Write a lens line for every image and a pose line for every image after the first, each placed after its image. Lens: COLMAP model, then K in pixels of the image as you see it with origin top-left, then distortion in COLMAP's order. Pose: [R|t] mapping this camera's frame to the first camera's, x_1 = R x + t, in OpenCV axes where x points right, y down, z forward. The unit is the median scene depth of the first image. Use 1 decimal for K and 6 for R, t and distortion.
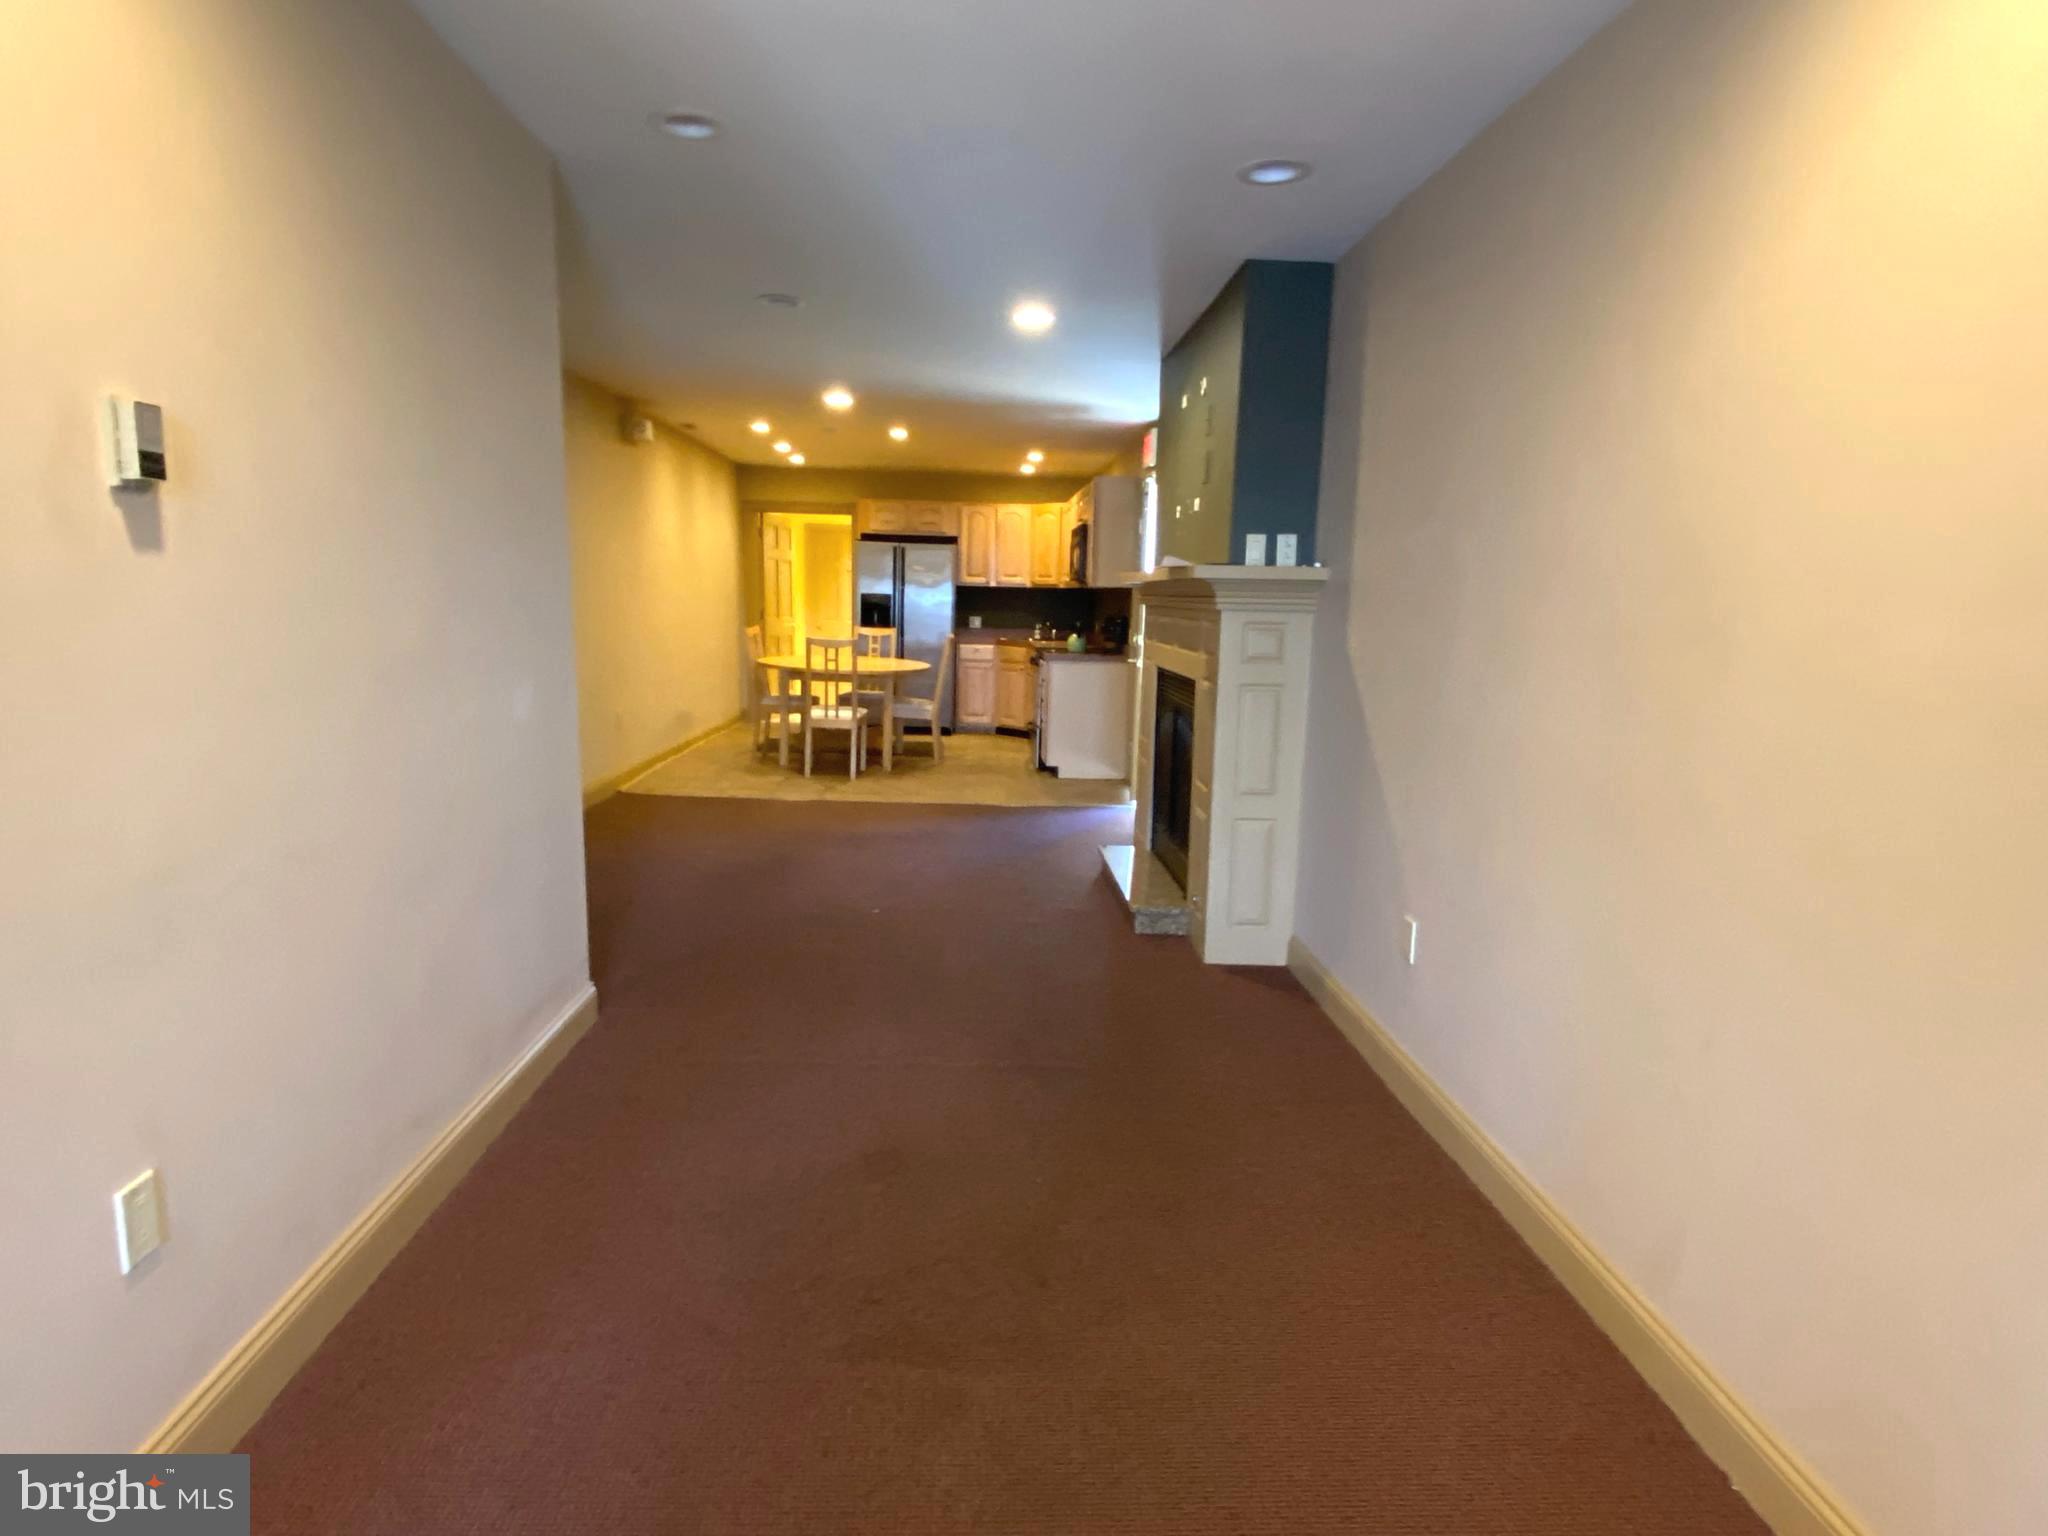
lens RADIAL K [[1171.5, 0, 1045.8], [0, 1171.5, 804.2], [0, 0, 1]] dist [0.023681, -0.013699]
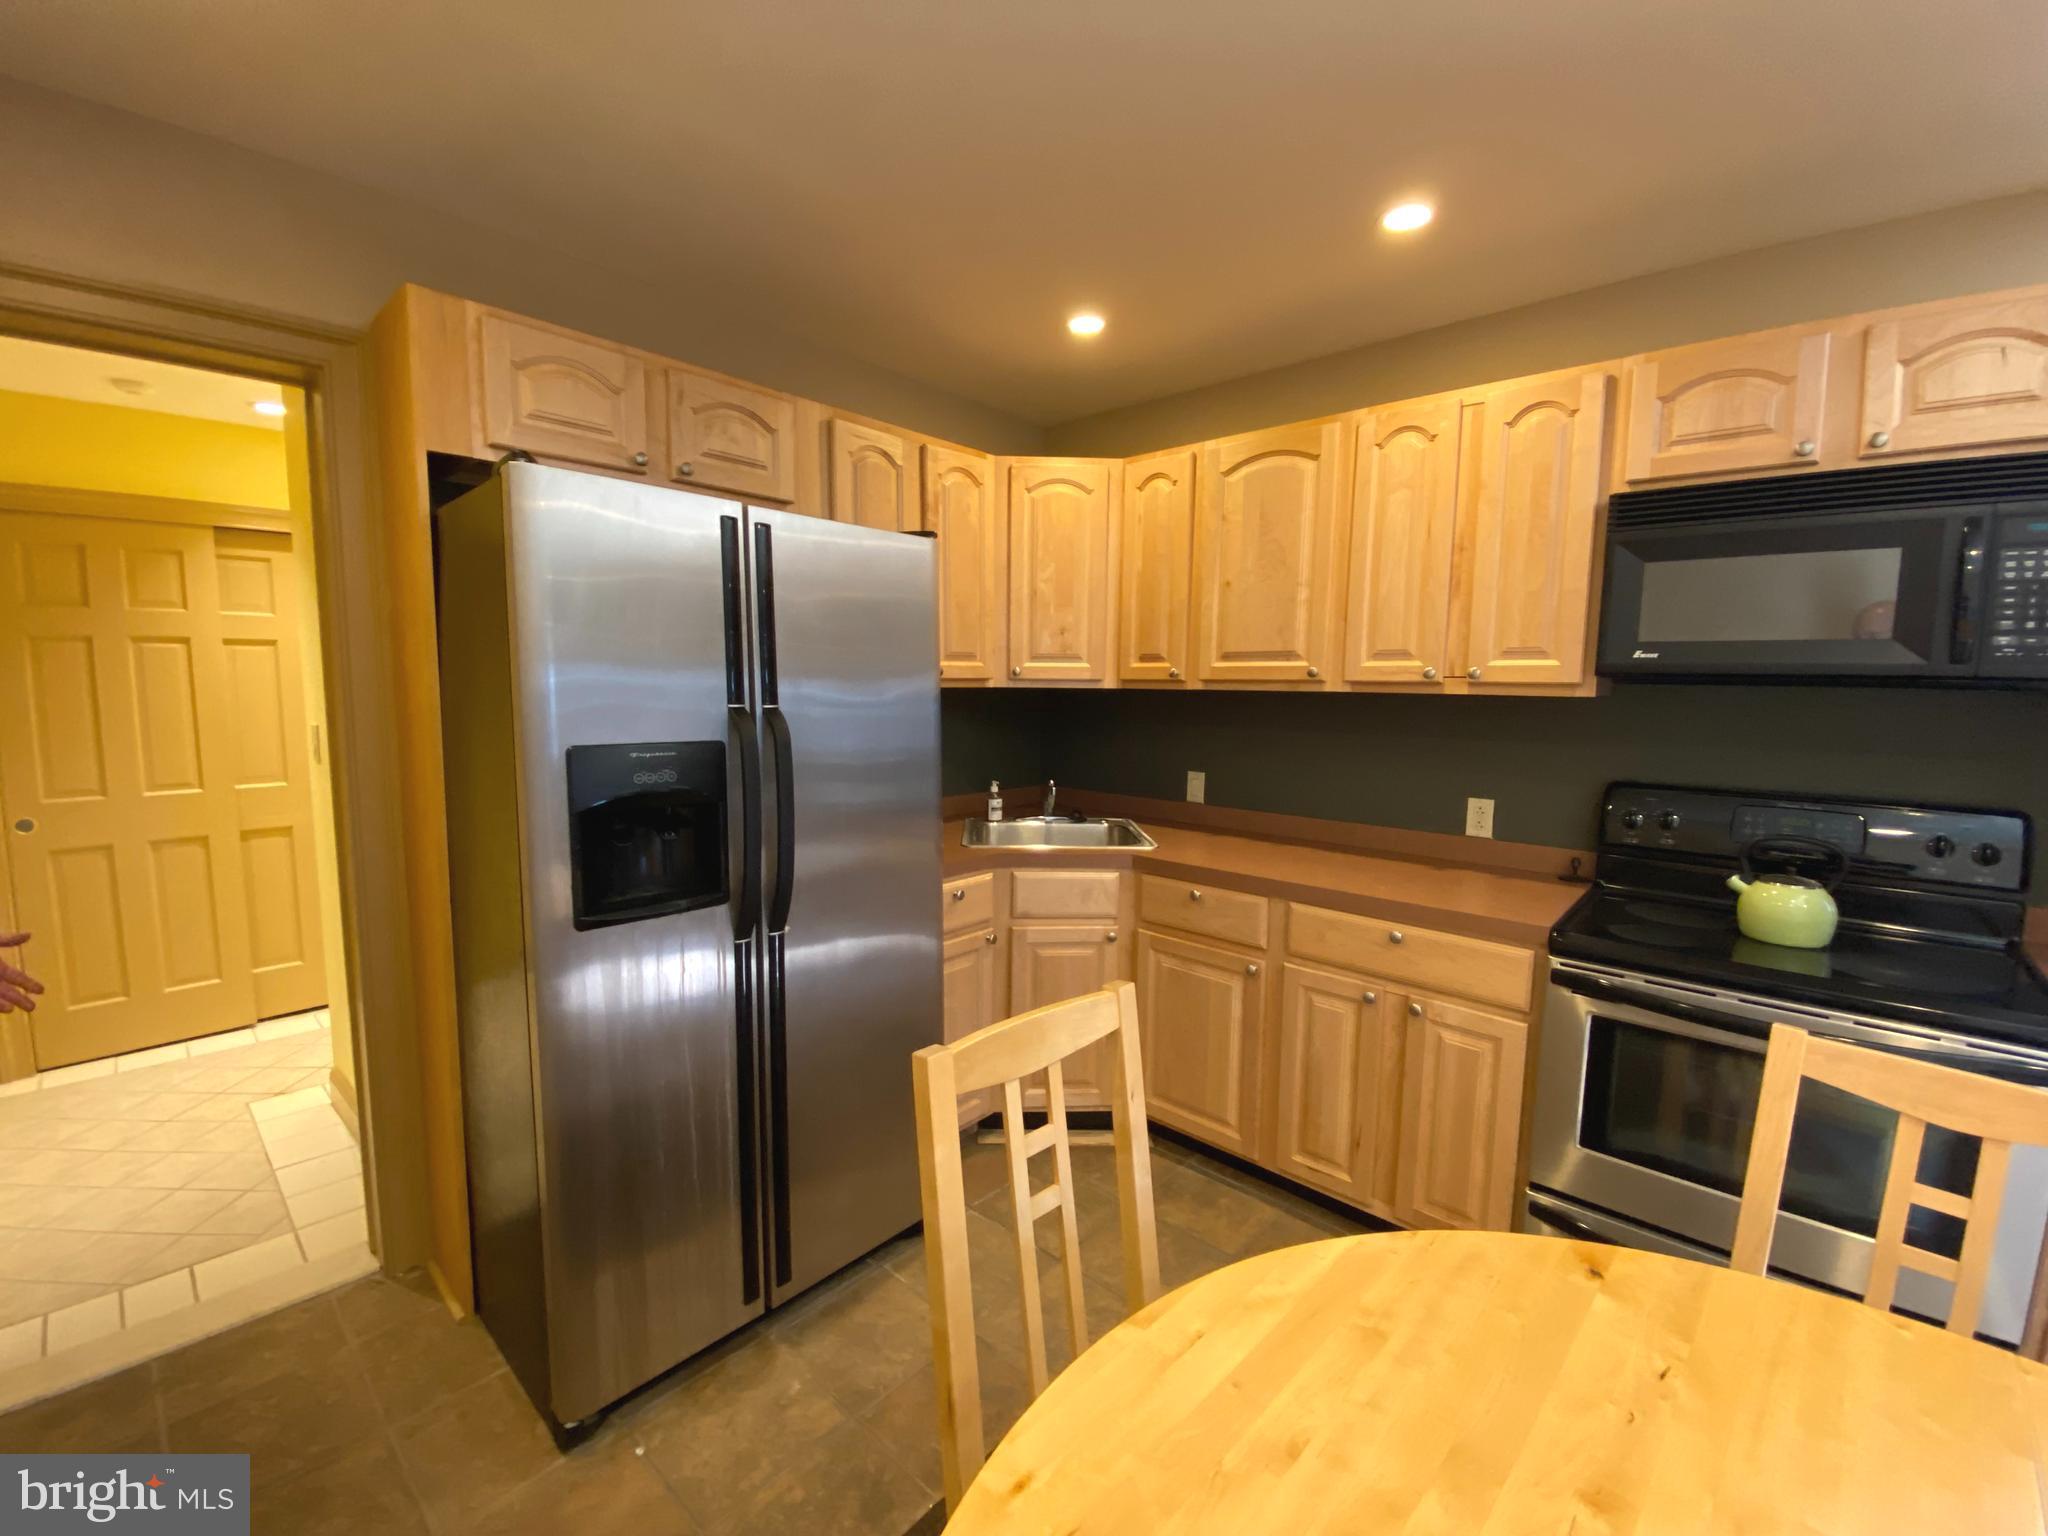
lens RADIAL K [[836.3, 0, 1028.8], [0, 836.3, 775.6], [0, 0, 1]] dist [-0.007921, -0.001322]
pose [[0.713125, -0.100404, 0.693810, -0.191835], [0.133619, 0.991014, 0.006074, -0.162156], [-0.688185, 0.088375, 0.720132, 0.830699]]
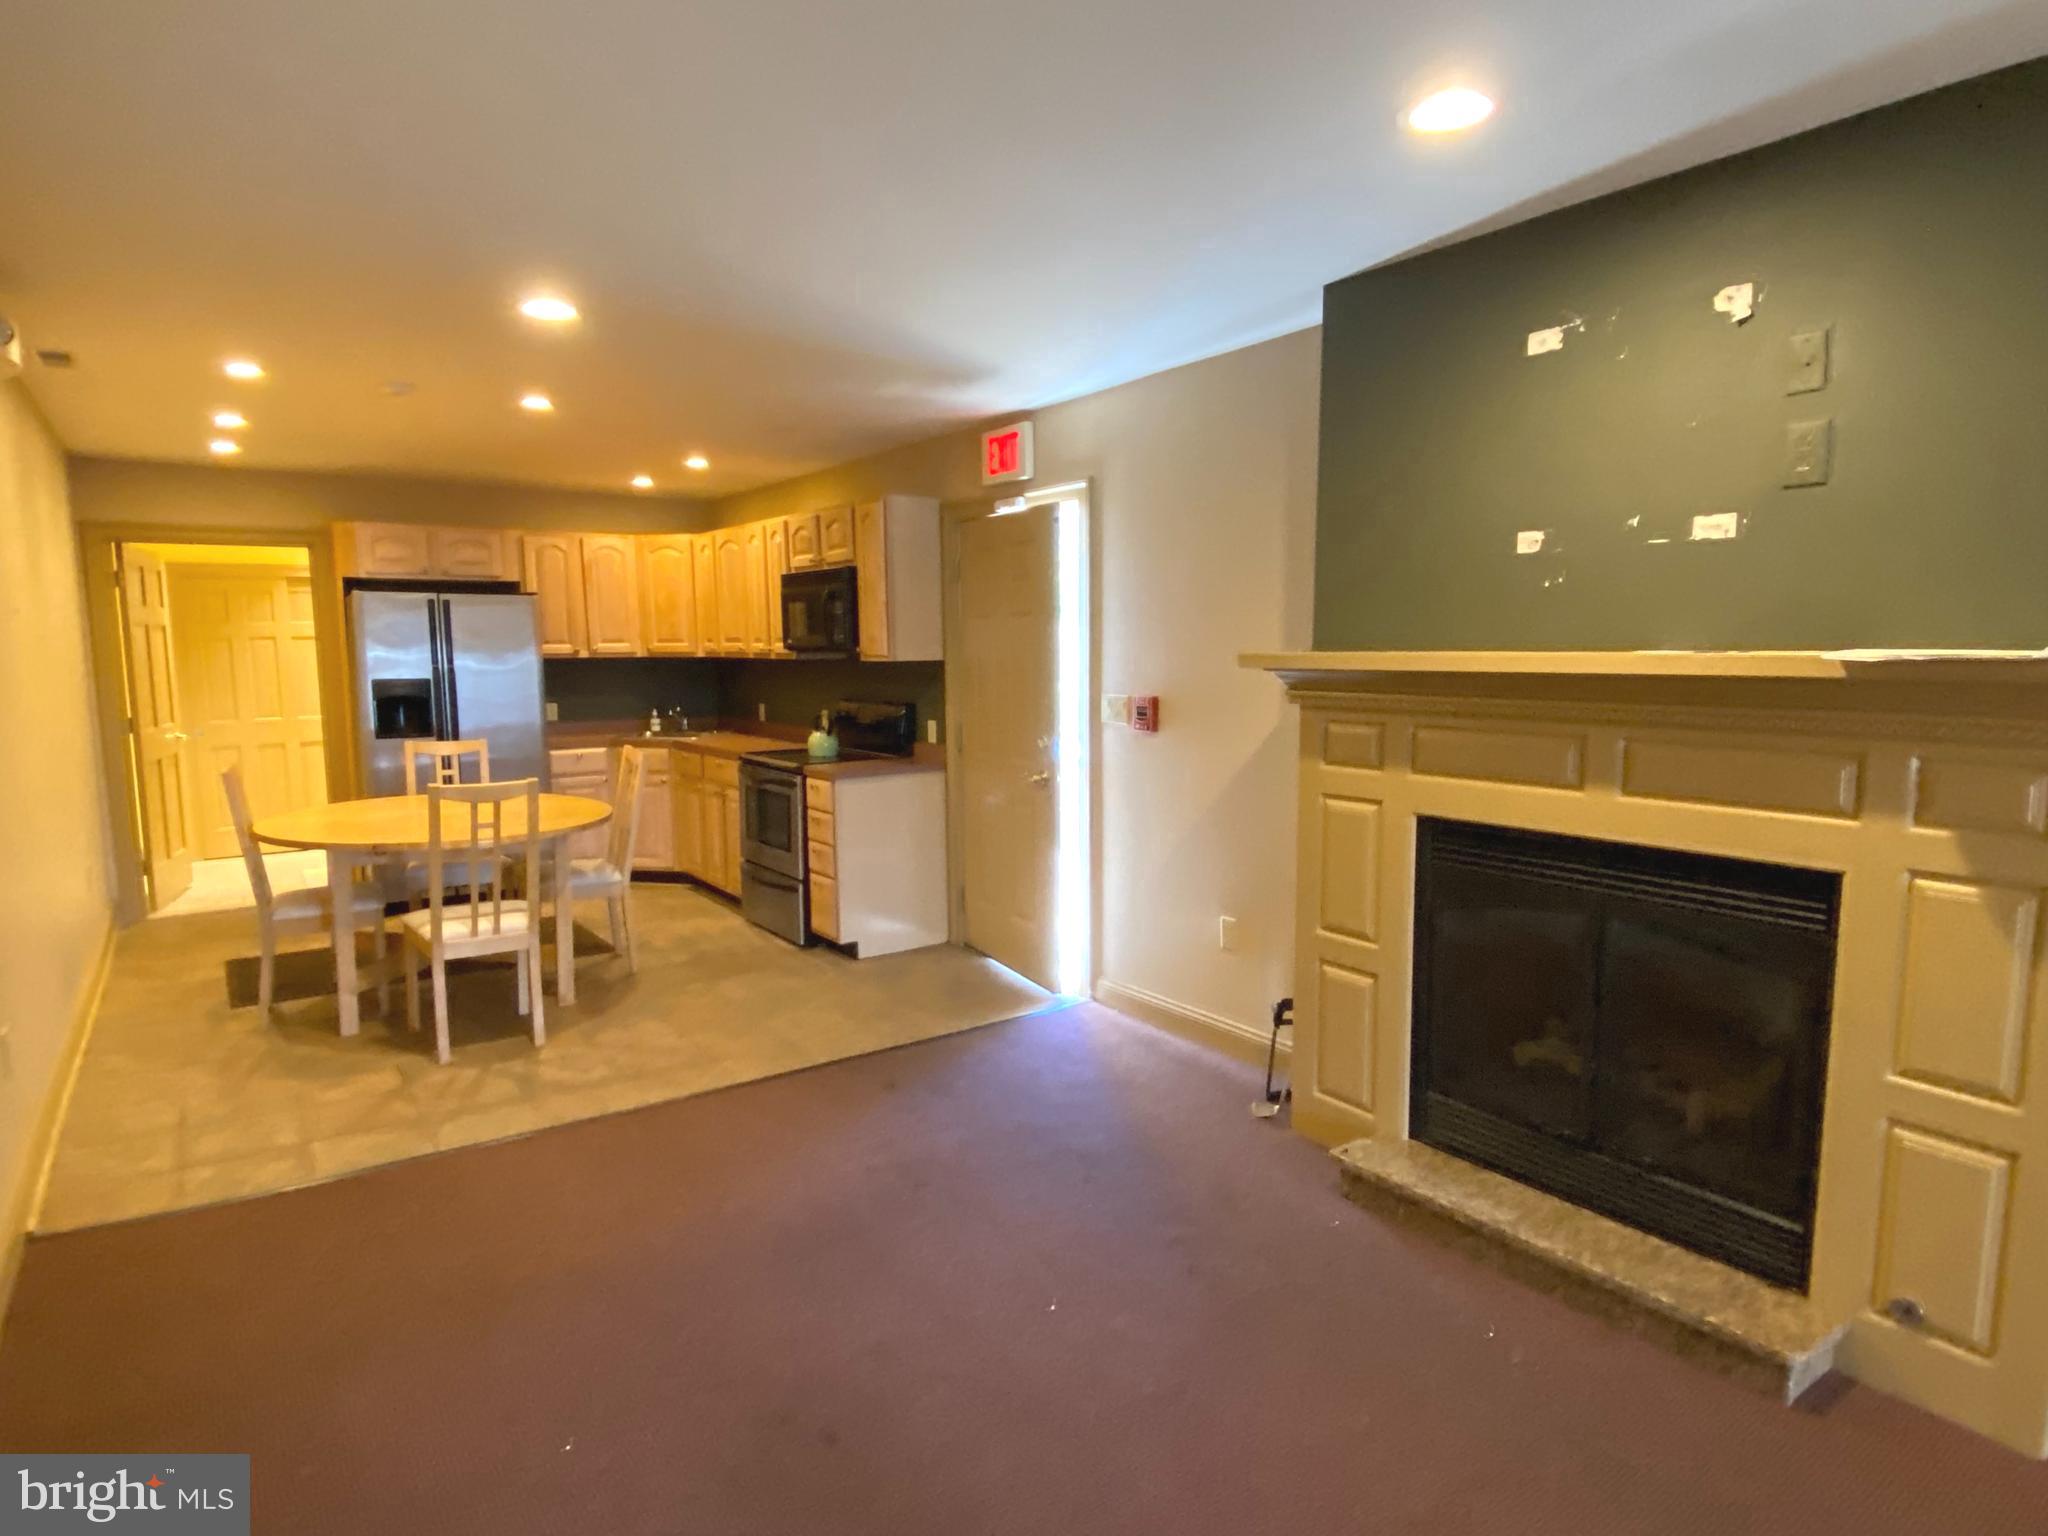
lens RADIAL K [[1171.5, 0, 1067.8], [0, 1171.5, 796.7], [0, 0, 1]] dist [0.023681, -0.013699]
pose [[0.843521, -0.104813, 0.526770, -0.175581], [0.125821, 0.992045, -0.004089, -0.074129], [-0.522151, 0.069728, 0.849998, 0.314791]]
